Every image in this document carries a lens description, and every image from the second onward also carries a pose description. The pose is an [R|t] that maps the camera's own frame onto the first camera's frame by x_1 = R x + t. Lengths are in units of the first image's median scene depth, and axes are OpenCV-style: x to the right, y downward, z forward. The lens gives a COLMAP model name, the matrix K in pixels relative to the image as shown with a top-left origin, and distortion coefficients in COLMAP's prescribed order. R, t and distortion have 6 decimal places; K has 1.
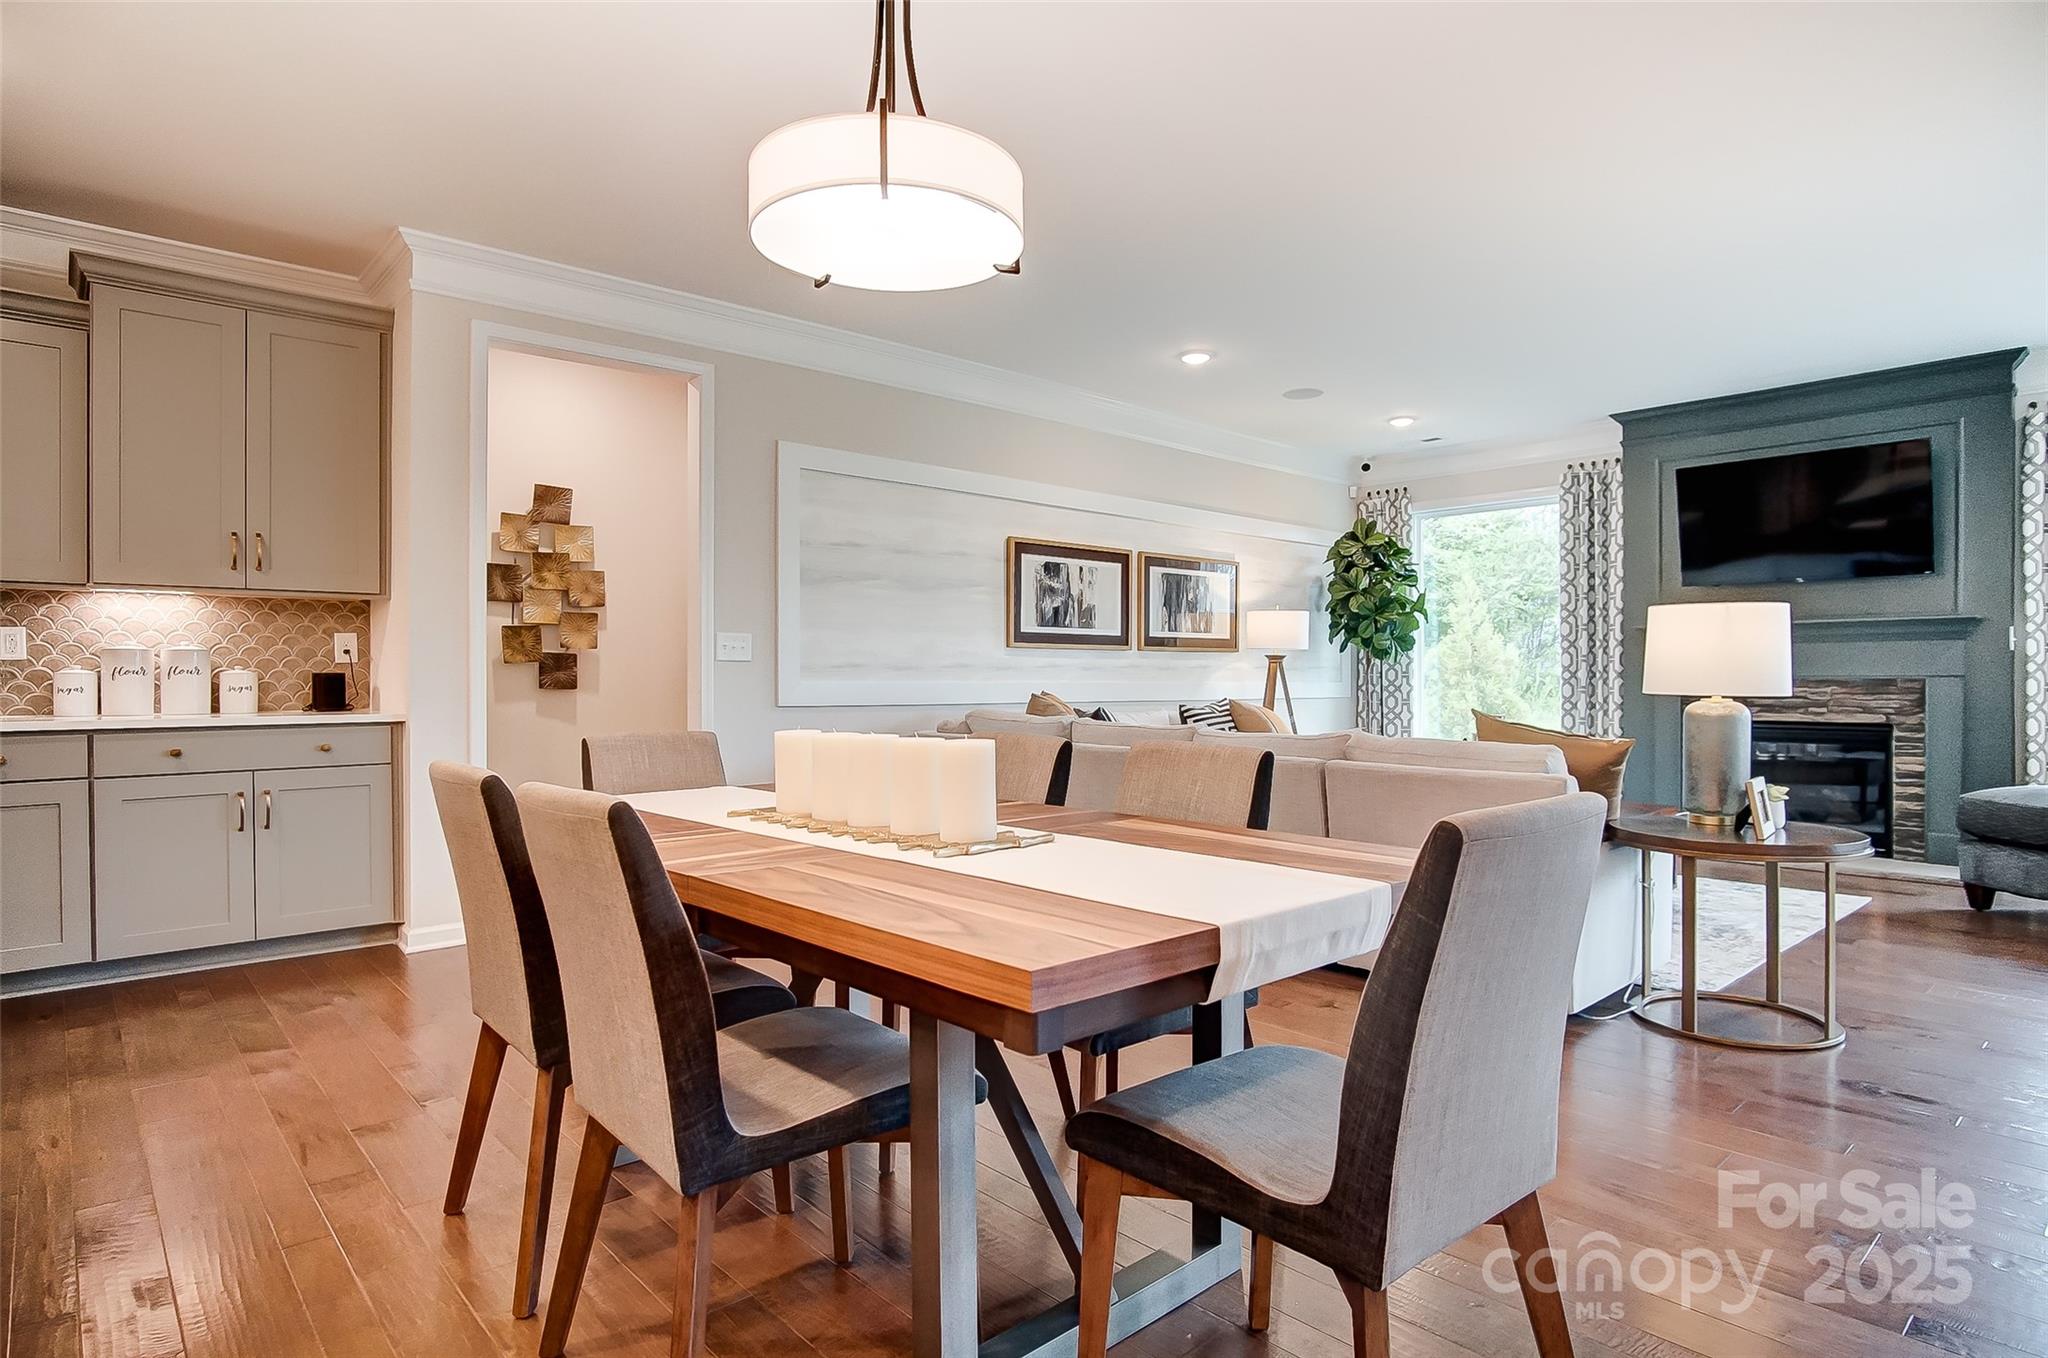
lens RADIAL K [[1104.0, 0, 1024.2], [0, 1104.0, 686.3], [0, 0, 1]] dist [-0.023342, 0.000769]
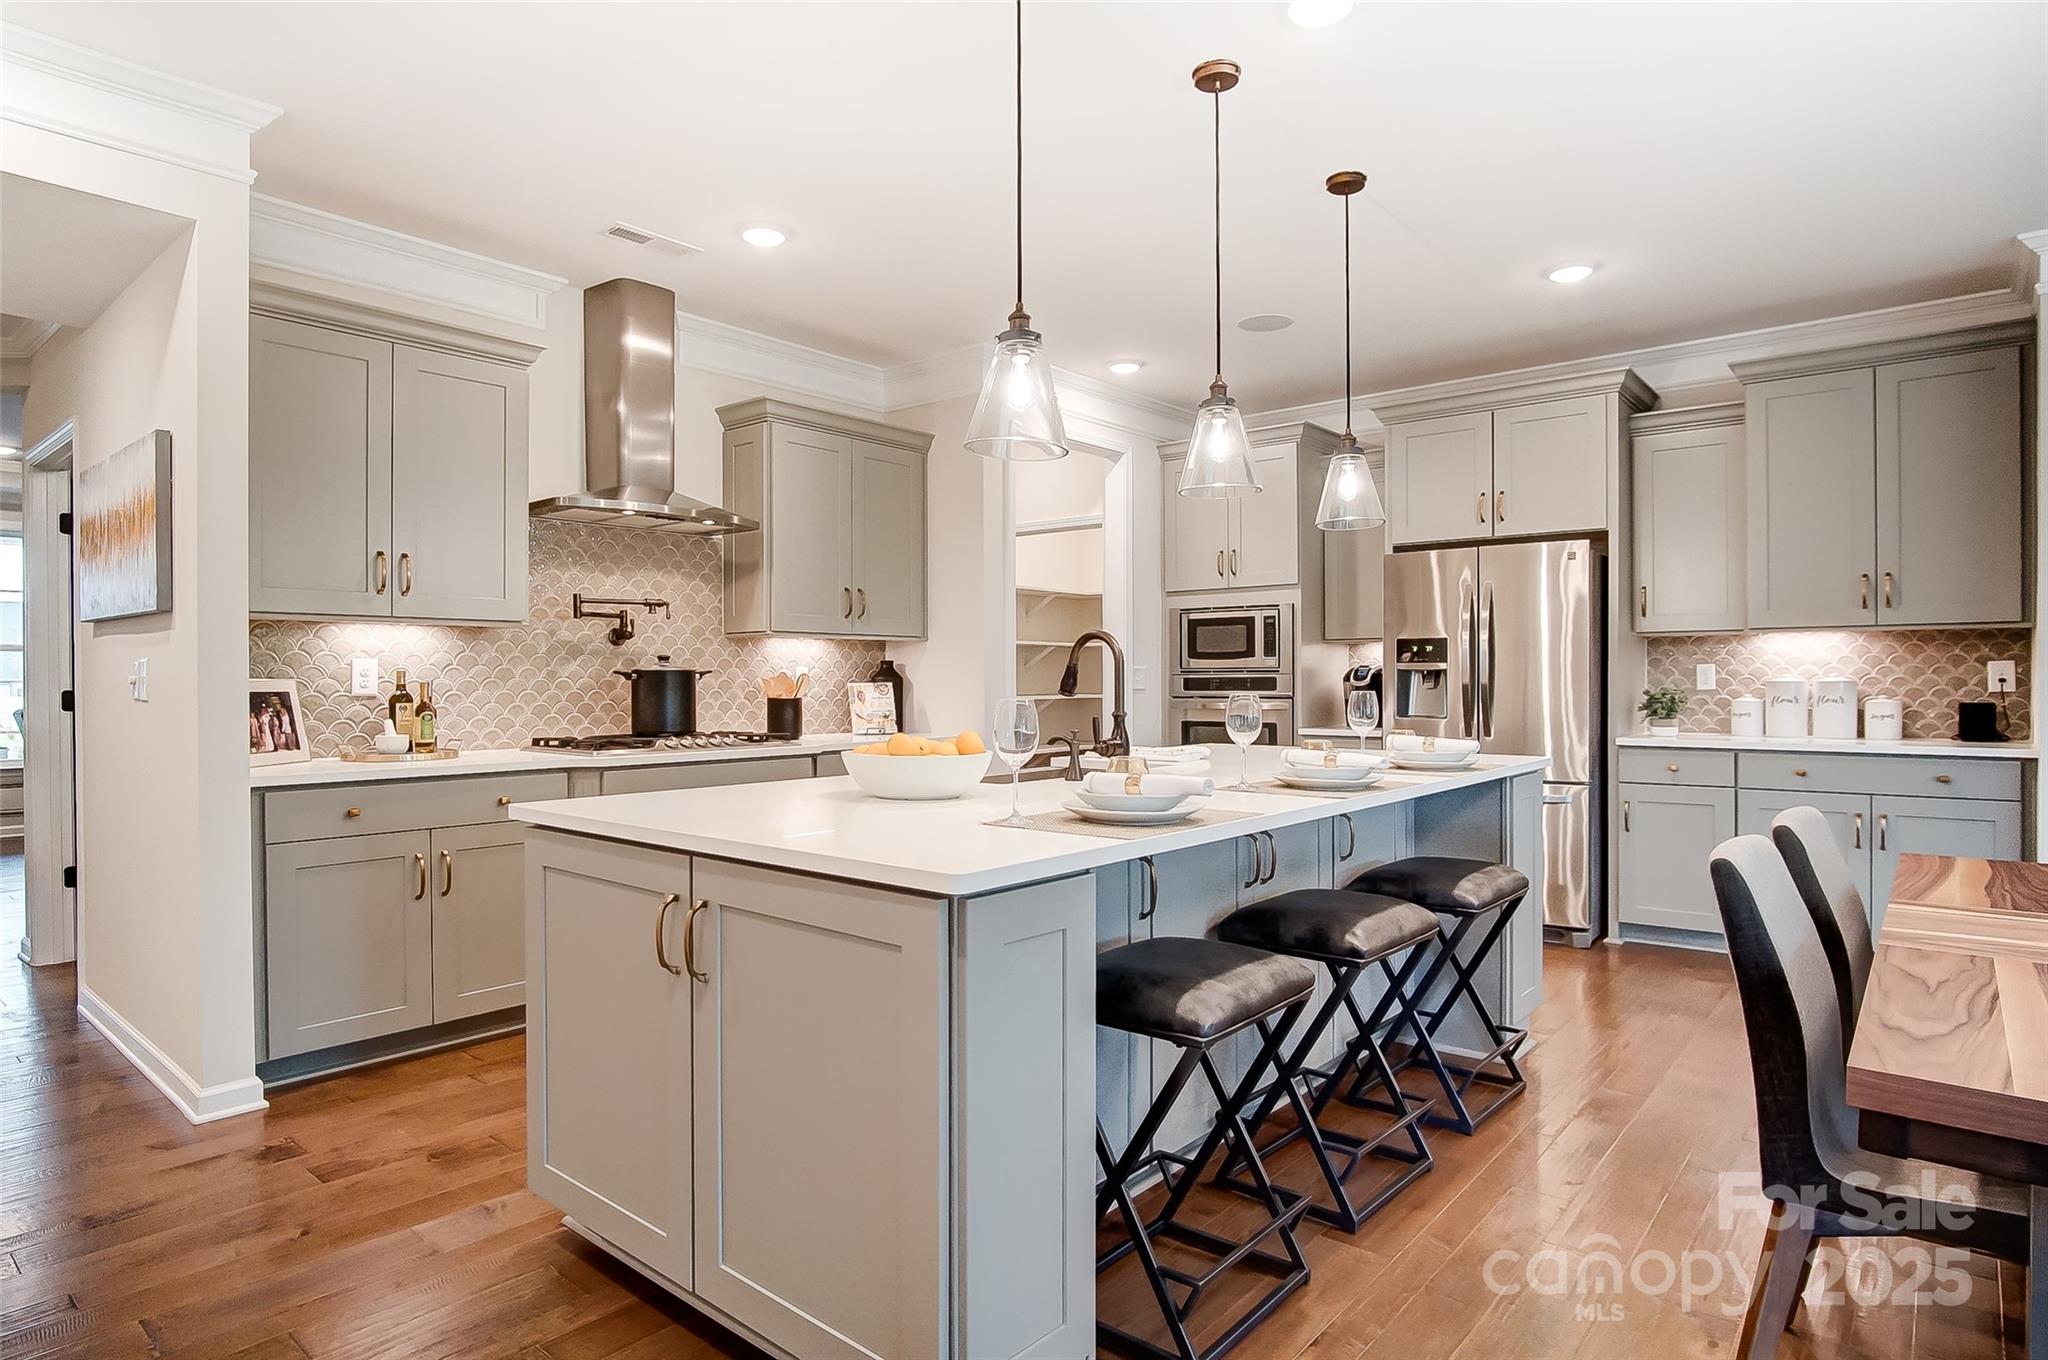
lens RADIAL K [[1126.4, 0, 1024.0], [0, 1126.4, 680.0], [0, 0, 1]] dist [-0.022610, -0.000199]
pose [[0.136314, 0.002457, -0.990663, 0.176413], [-0.007913, 0.999968, 0.001391, -0.020301], [0.990634, 0.007650, 0.136329, 0.010375]]
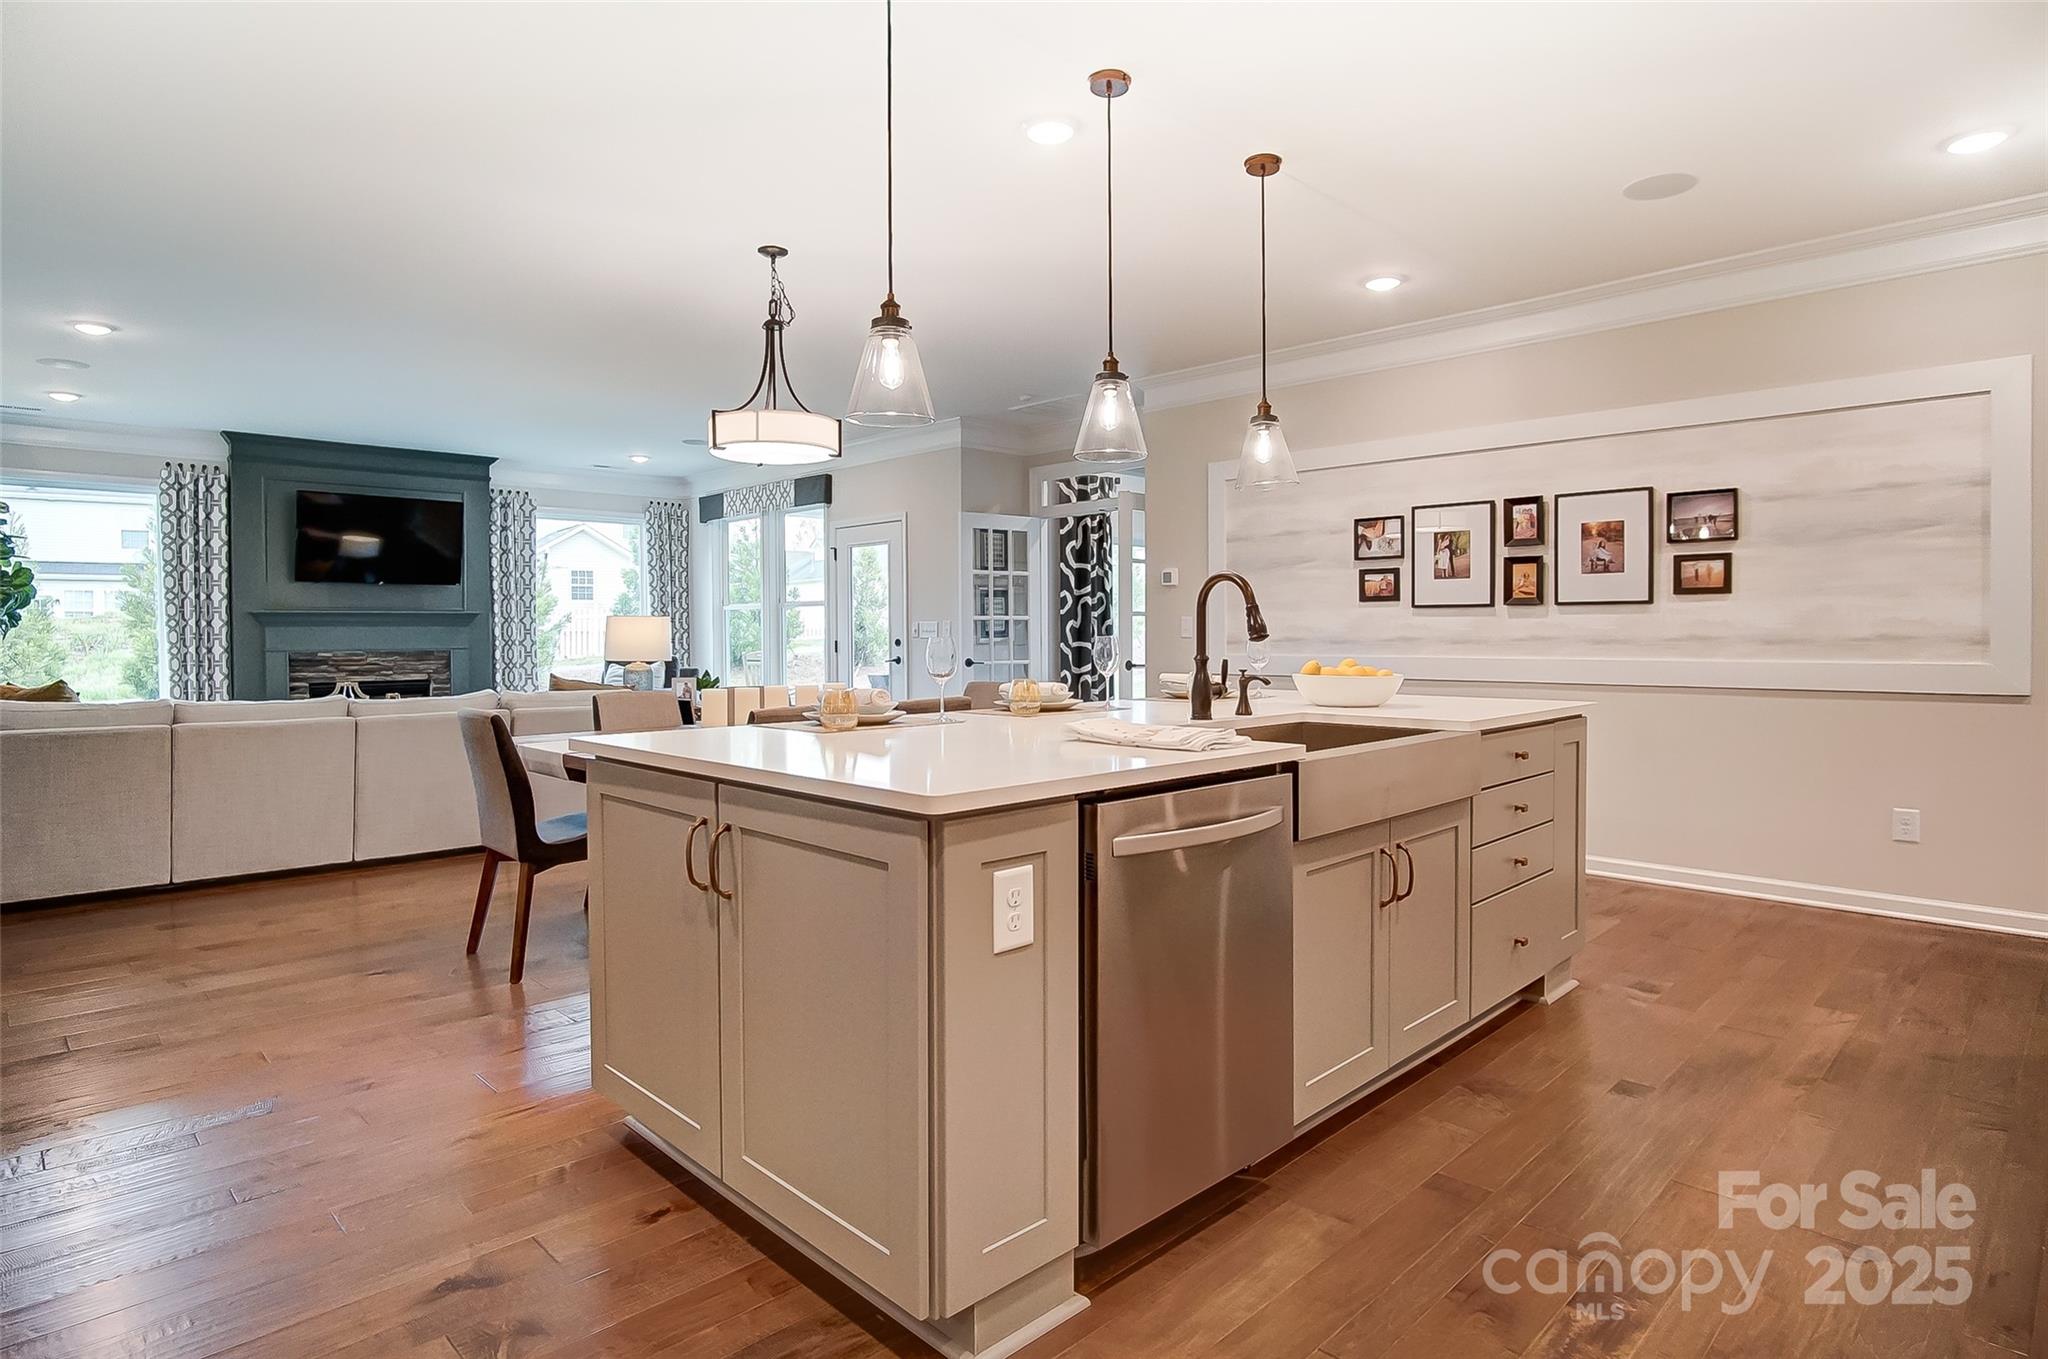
lens RADIAL K [[1107.5, 0, 1025.1], [0, 1107.5, 652.0], [0, 0, 1]] dist [-0.043397, 0.019246]
pose [[-0.042536, -0.014758, 0.998986, -0.798538], [0.014238, 0.999780, 0.015376, -0.016748], [-0.998993, 0.014878, -0.042316, 0.216825]]
